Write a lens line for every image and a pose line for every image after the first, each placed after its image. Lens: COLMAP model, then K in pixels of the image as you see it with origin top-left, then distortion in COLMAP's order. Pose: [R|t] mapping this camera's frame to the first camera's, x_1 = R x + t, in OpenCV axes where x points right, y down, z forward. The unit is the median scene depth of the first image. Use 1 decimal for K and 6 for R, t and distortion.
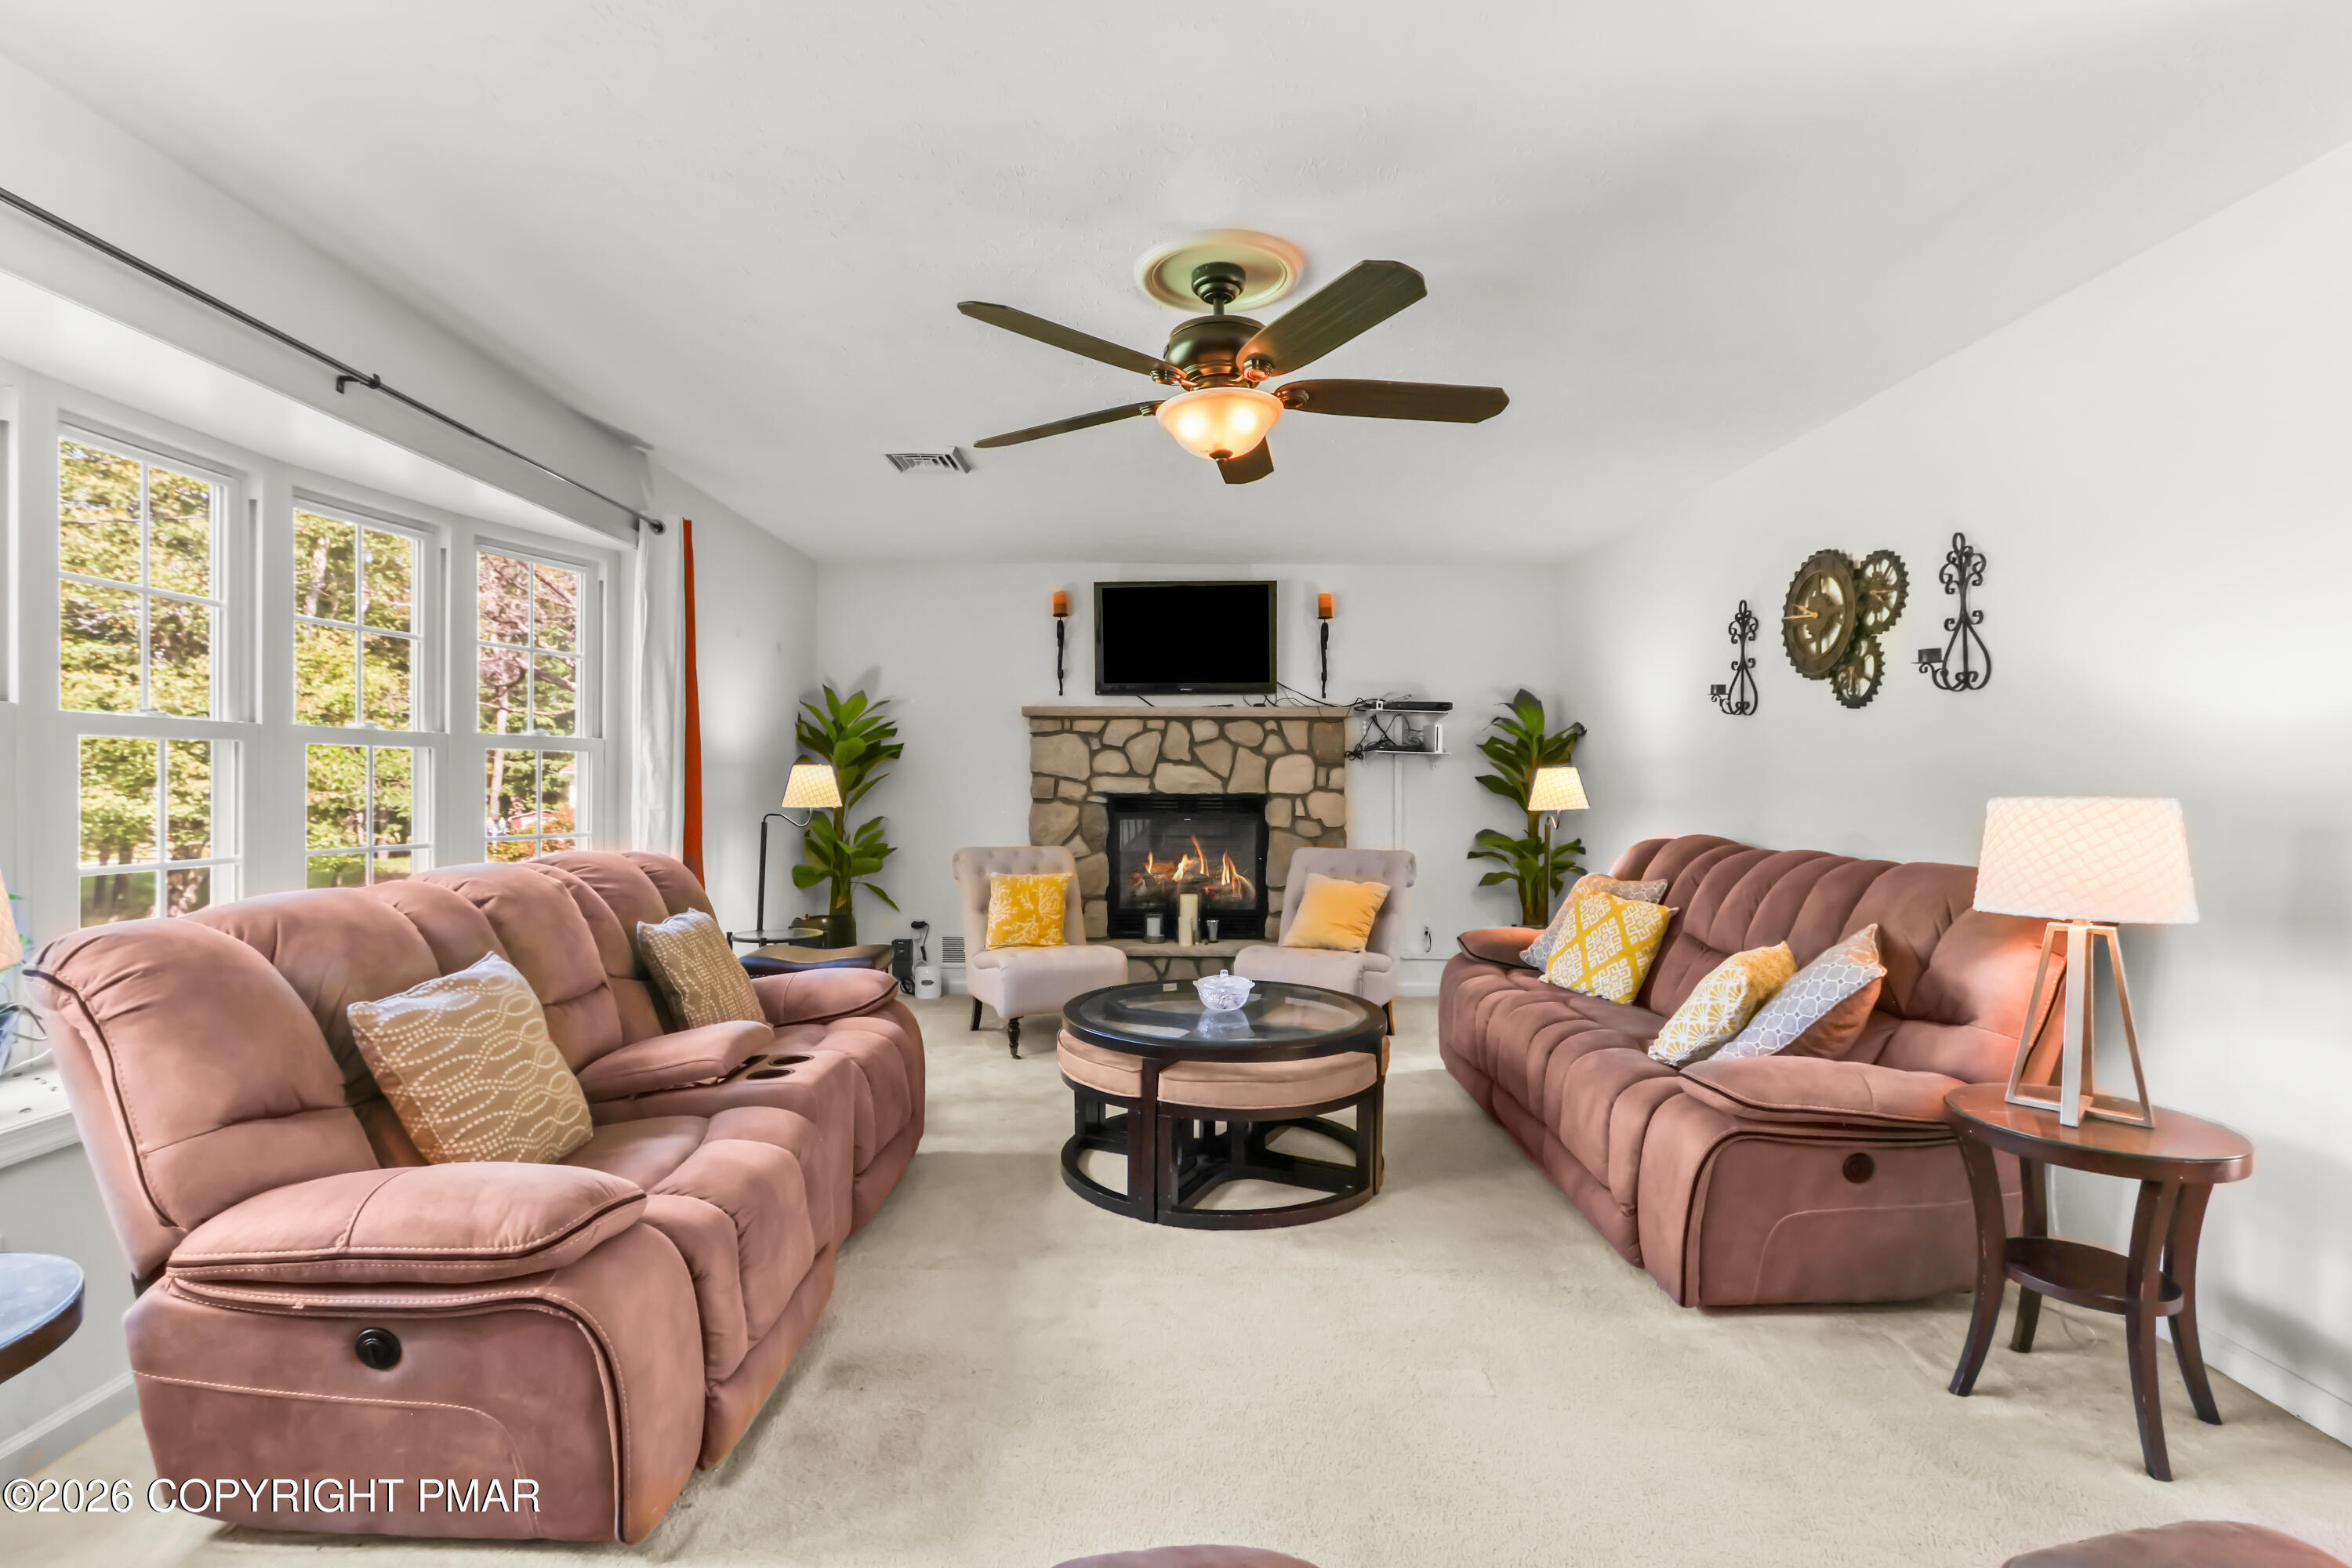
lens RADIAL K [[1086.3, 0, 1170.8], [0, 1086.3, 787.2], [0, 0, 1]] dist [0.003117, 0.002044]
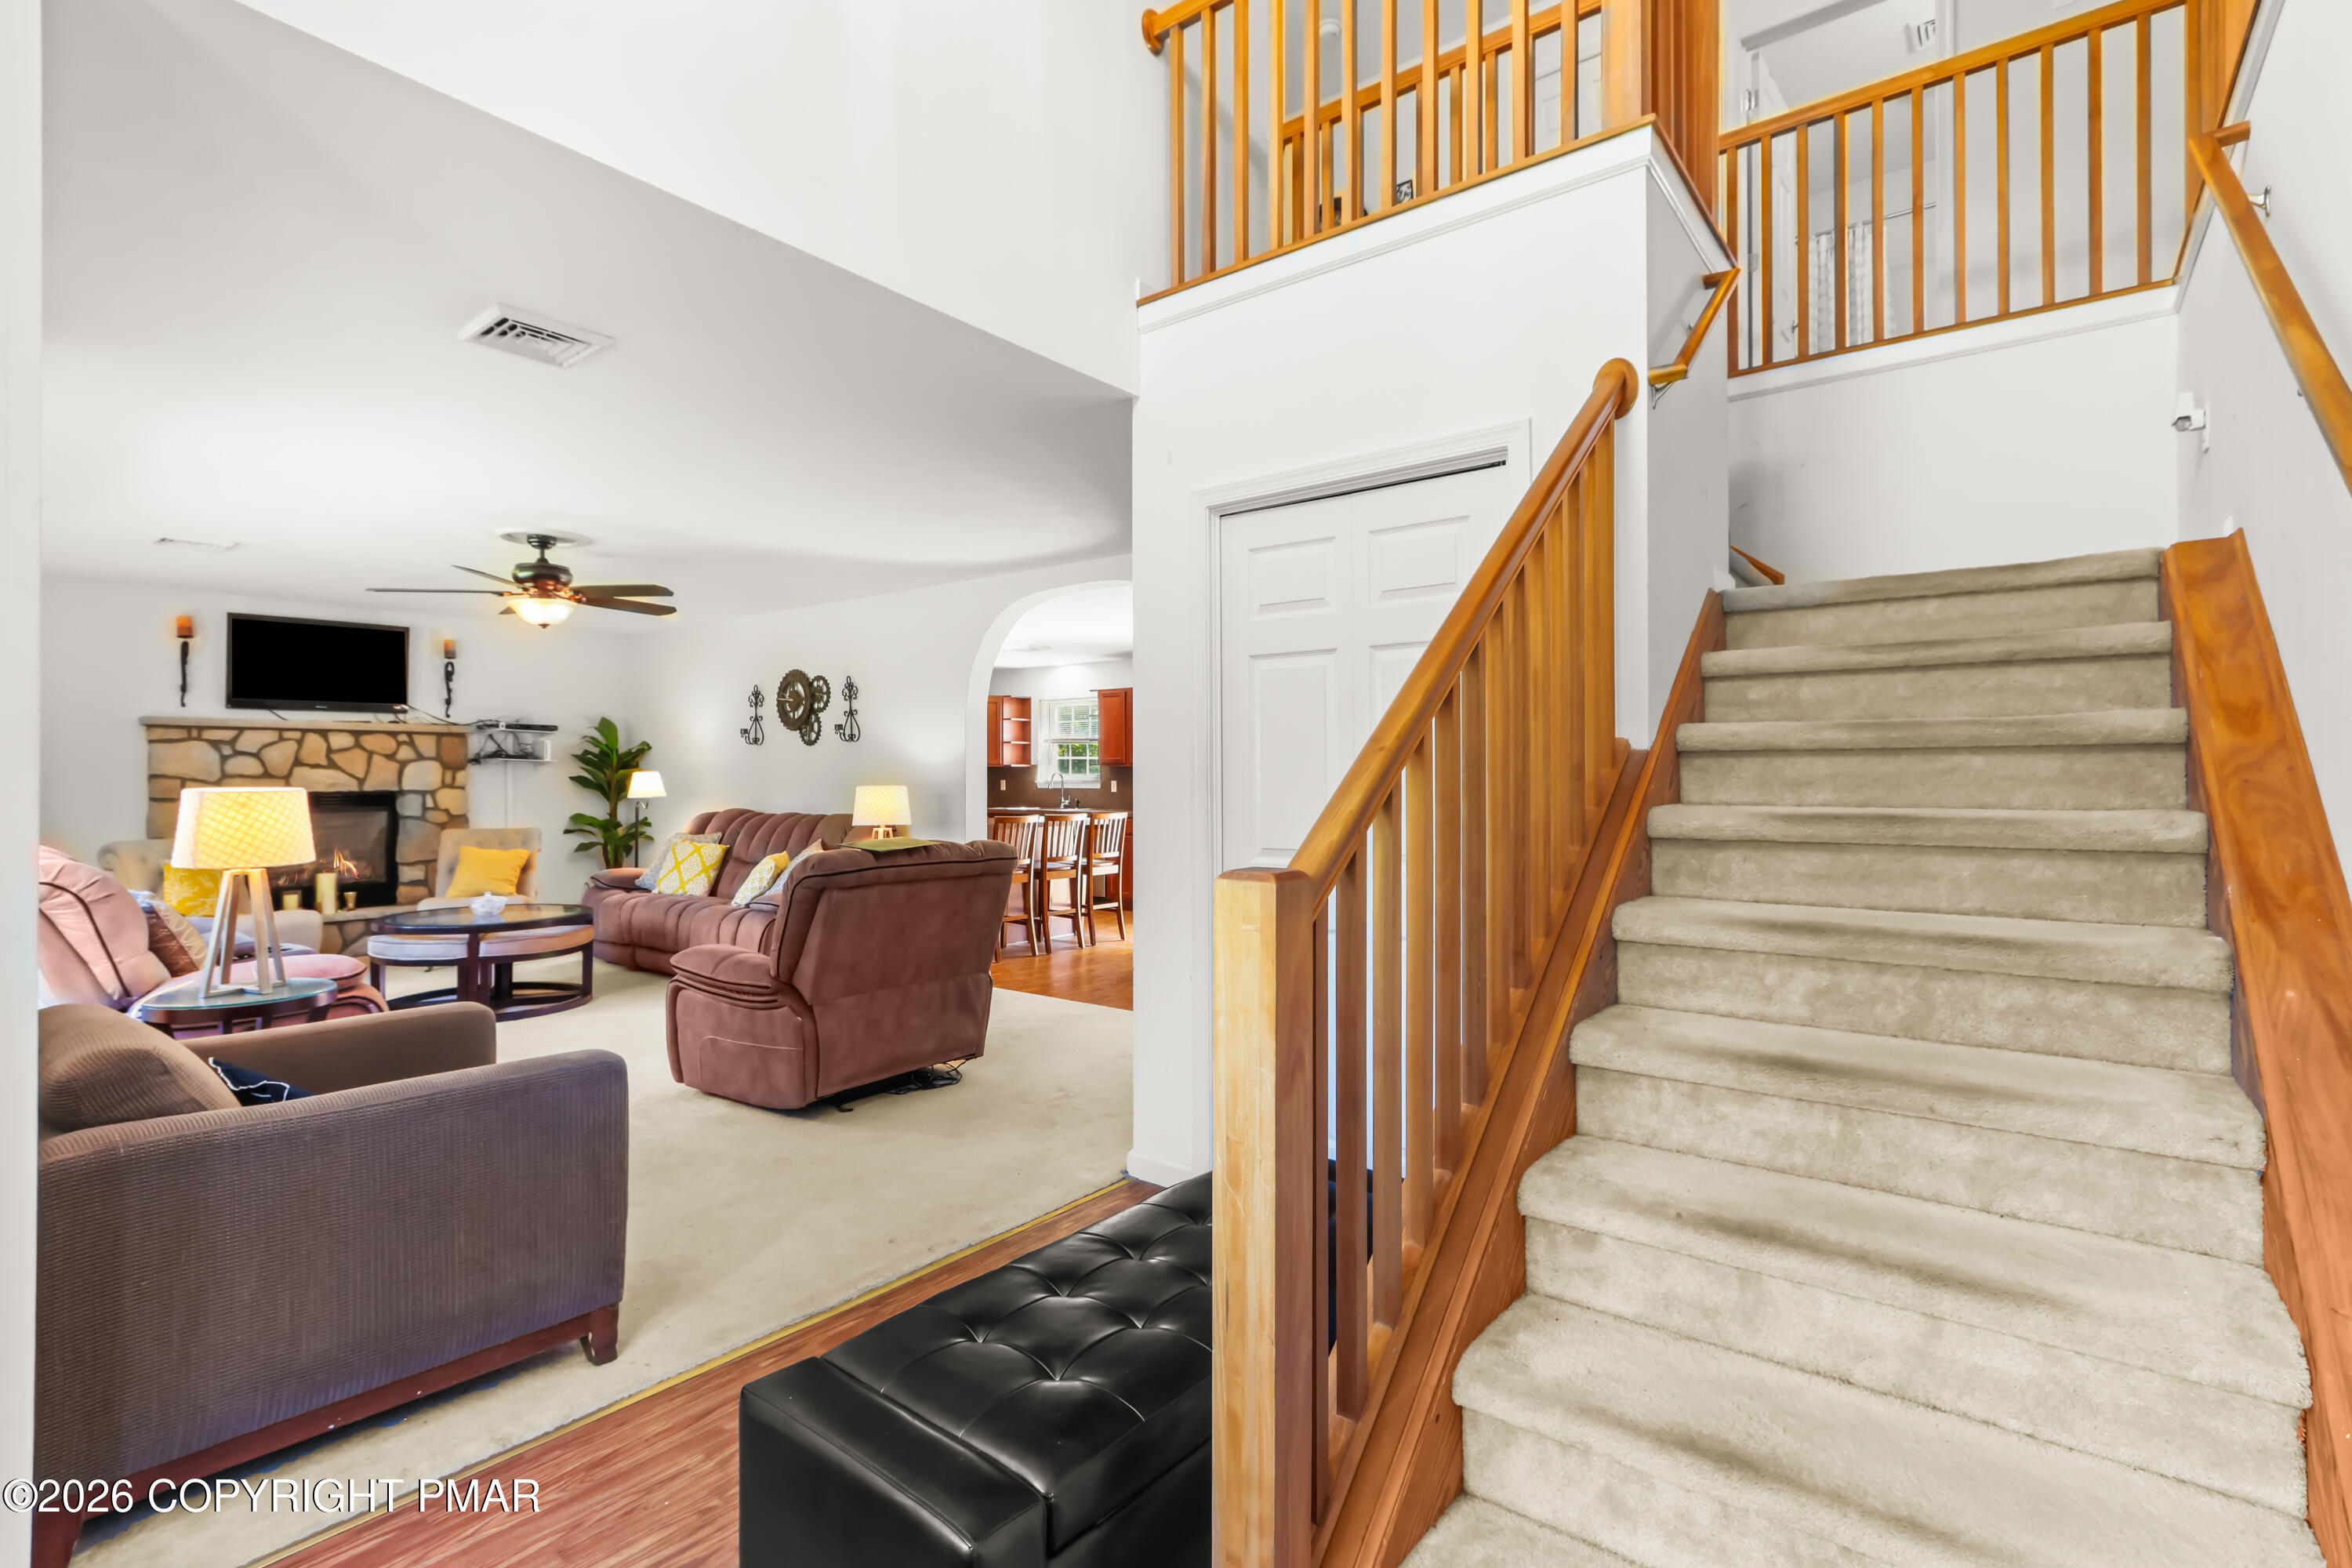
lens RADIAL K [[1078.7, 0, 1166.6], [0, 1078.7, 768.9], [0, 0, 1]] dist [0.003672, 0.000779]
pose [[0.622634, 0.000871, 0.782513, -0.404334], [0.008320, 0.999935, -0.007733, -0.002868], [-0.782469, 0.011325, 0.622586, -0.591775]]
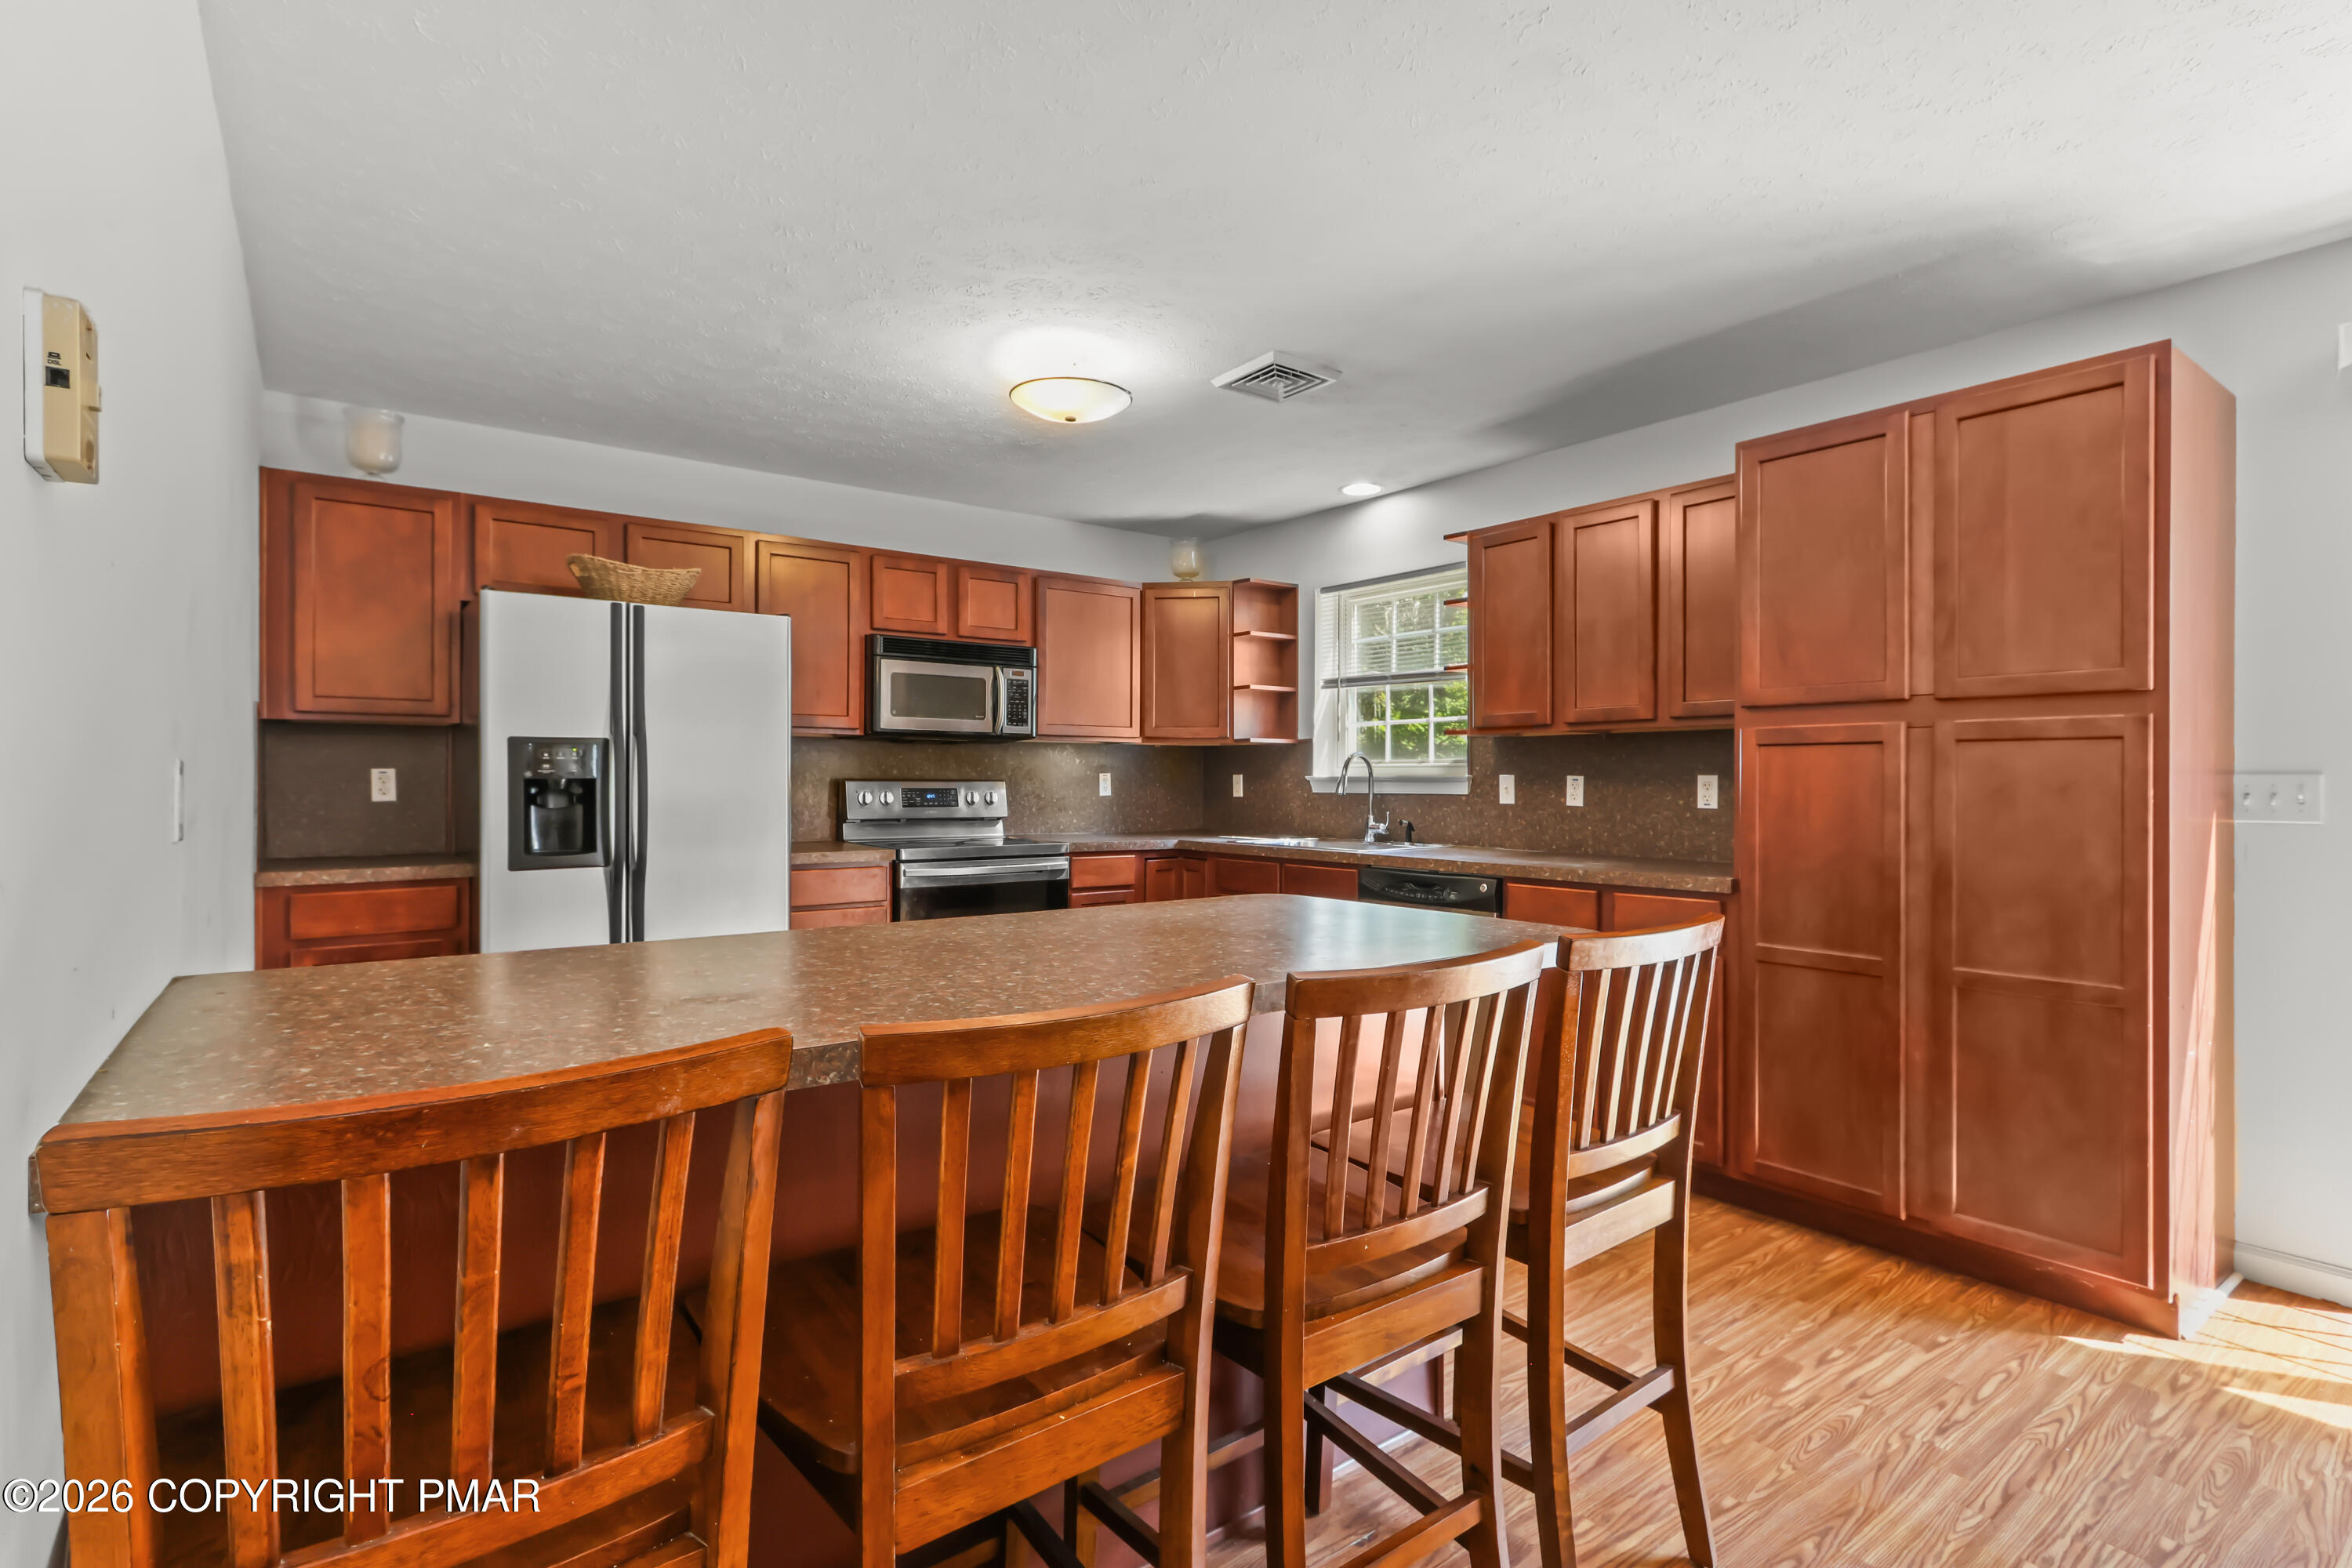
lens RADIAL K [[1122.6, 0, 1176.0], [0, 1122.6, 784.0], [0, 0, 1]] dist [0.001013, 0.000390]
pose [[0.801154, -0.008367, 0.598400, 0.491585], [0.008637, 0.999960, 0.002418, 0.005645], [-0.598396, 0.003232, 0.801194, 0.288896]]
